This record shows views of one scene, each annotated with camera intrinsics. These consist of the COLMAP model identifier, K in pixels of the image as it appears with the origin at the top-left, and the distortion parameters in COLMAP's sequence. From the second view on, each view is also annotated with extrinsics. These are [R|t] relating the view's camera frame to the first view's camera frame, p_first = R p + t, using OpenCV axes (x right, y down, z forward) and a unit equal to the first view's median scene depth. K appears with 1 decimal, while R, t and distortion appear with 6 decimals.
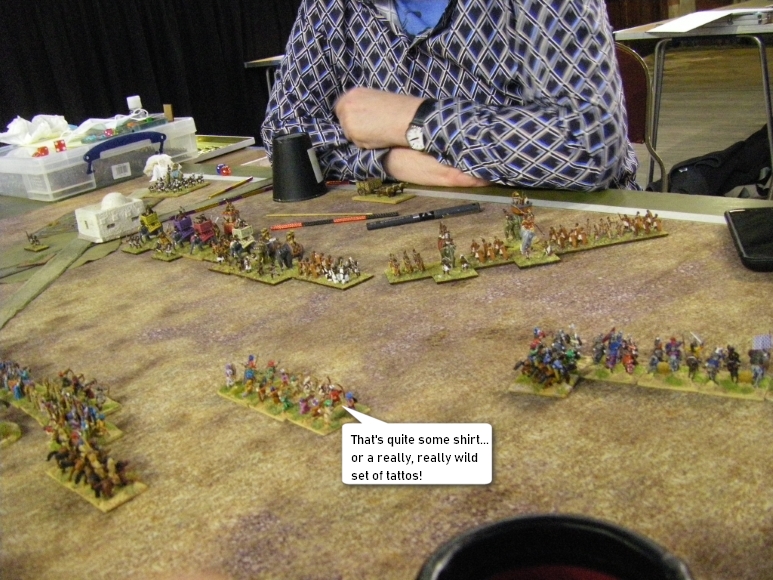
lens RADIAL K [[882.3, 0, 386.5], [0, 882.3, 290.0], [0, 0, 1]] dist [-0.164792, 0.160448]
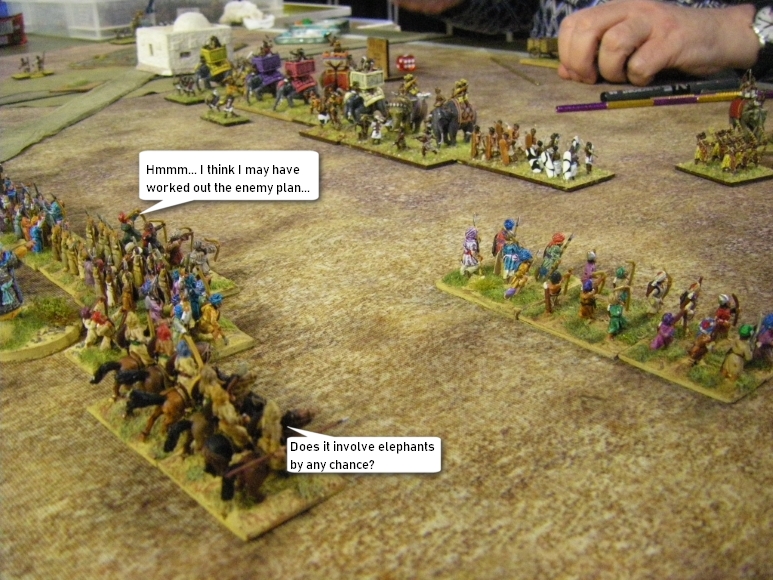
lens RADIAL K [[882.3, 0, 386.5], [0, 882.3, 290.0], [0, 0, 1]] dist [-0.164792, 0.160448]
pose [[0.991457, 0.130181, -0.008158, -0.218391], [-0.129368, 0.989398, 0.065995, 0.091212], [0.016663, -0.064376, 0.997787, 0.495985]]
